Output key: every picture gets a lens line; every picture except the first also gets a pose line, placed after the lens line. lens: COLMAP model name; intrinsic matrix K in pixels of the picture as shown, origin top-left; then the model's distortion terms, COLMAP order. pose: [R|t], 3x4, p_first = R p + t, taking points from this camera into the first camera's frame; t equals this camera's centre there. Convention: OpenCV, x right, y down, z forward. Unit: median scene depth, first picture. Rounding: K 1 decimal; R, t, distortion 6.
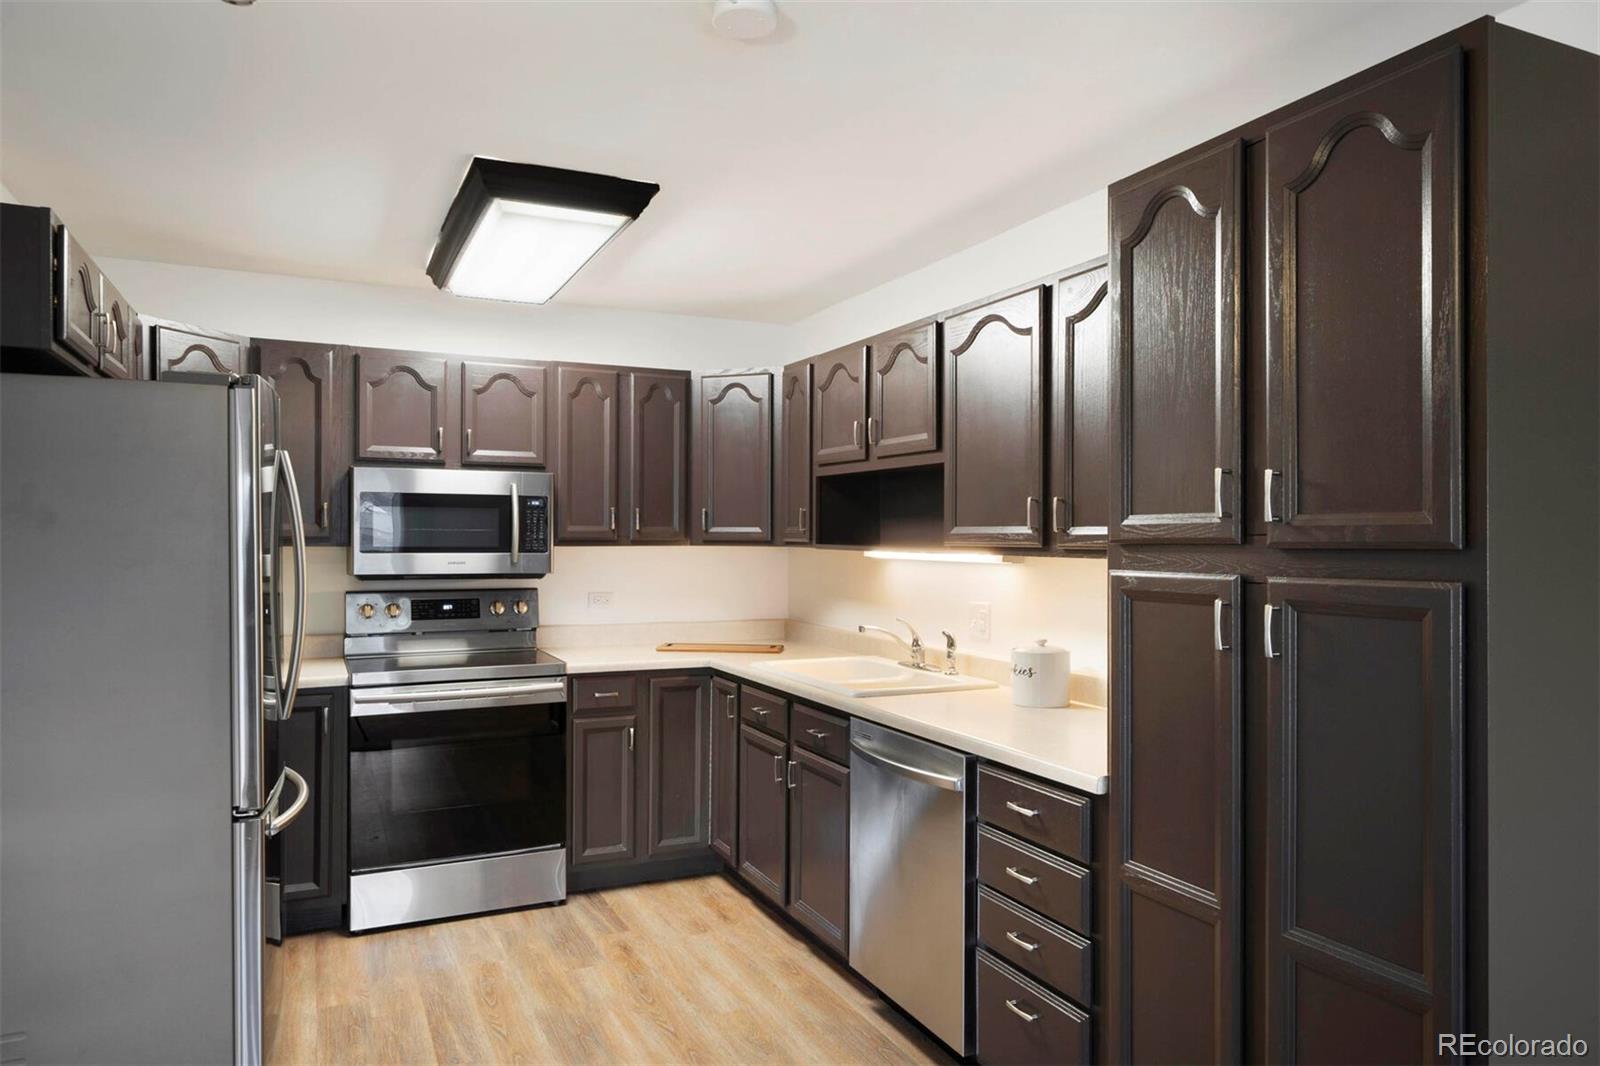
lens RADIAL K [[1032.5, 0, 800.3], [0, 1032.5, 537.4], [0, 0, 1]] dist [-0.043190, -0.000190]
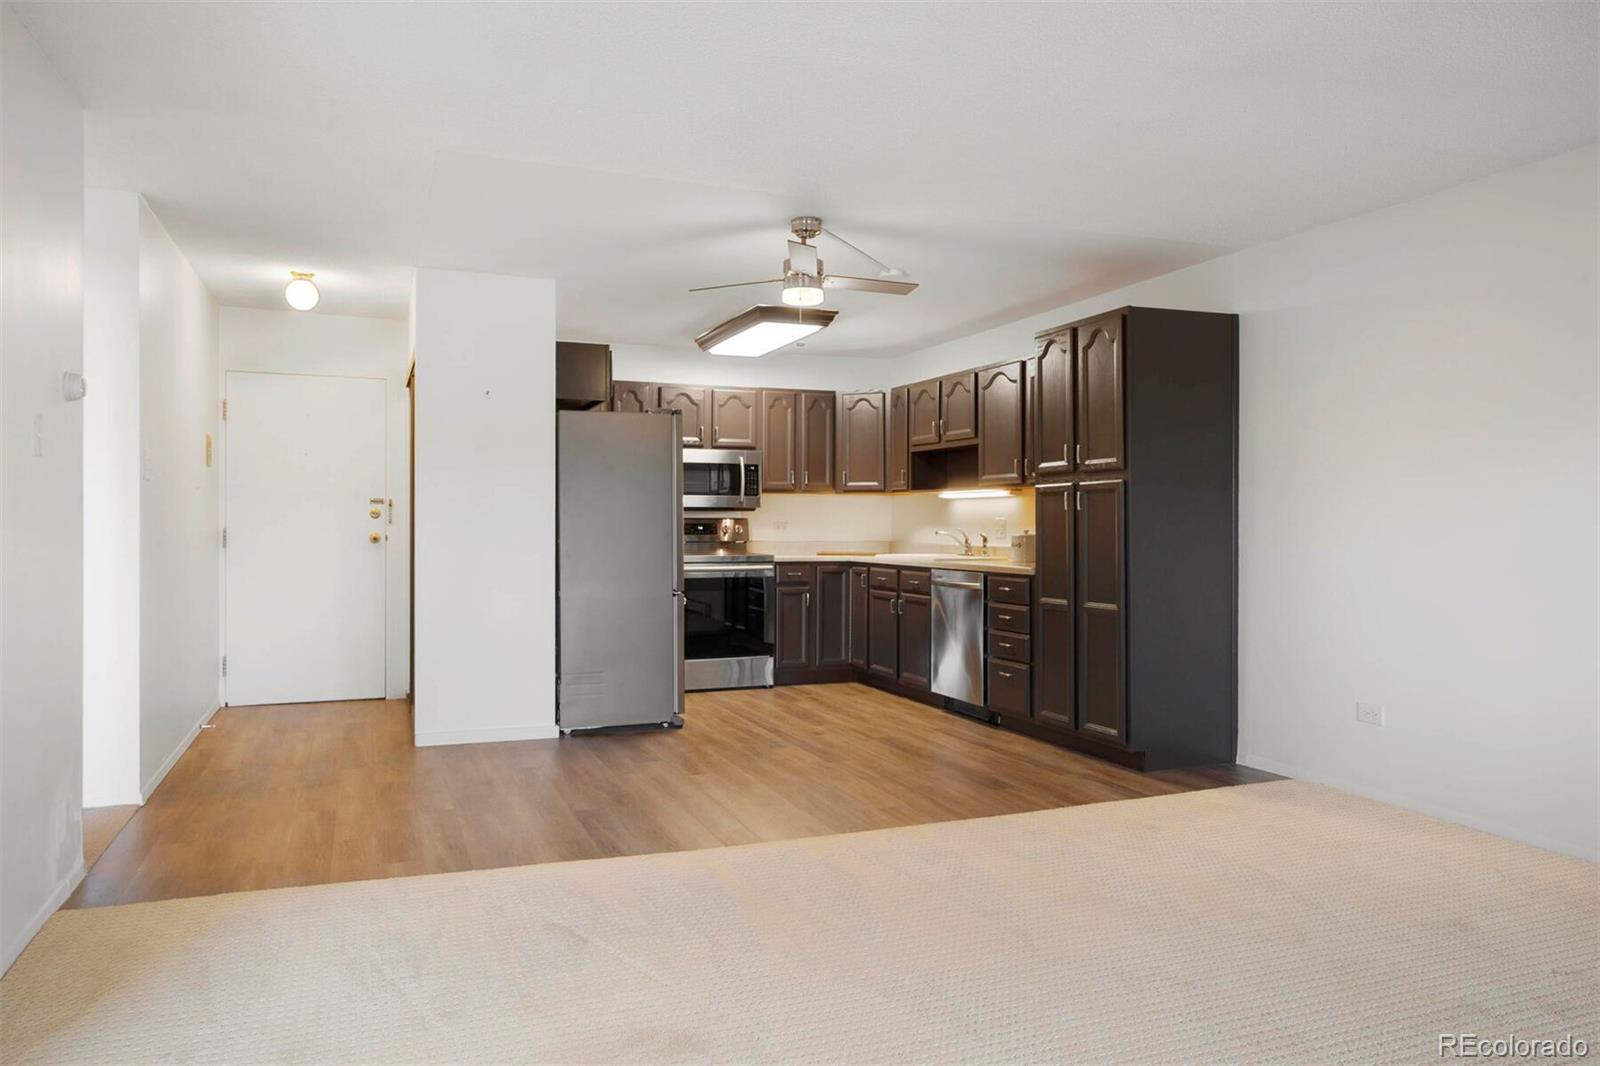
lens RADIAL K [[1101.8, 0, 795.5], [0, 1101.8, 527.8], [0, 0, 1]] dist [0.005704, 0.000066]
pose [[0.997586, -0.003332, -0.069362, -0.054286], [0.003532, 0.999990, 0.002753, 0.068745], [0.069352, -0.002991, 0.997588, -0.949454]]
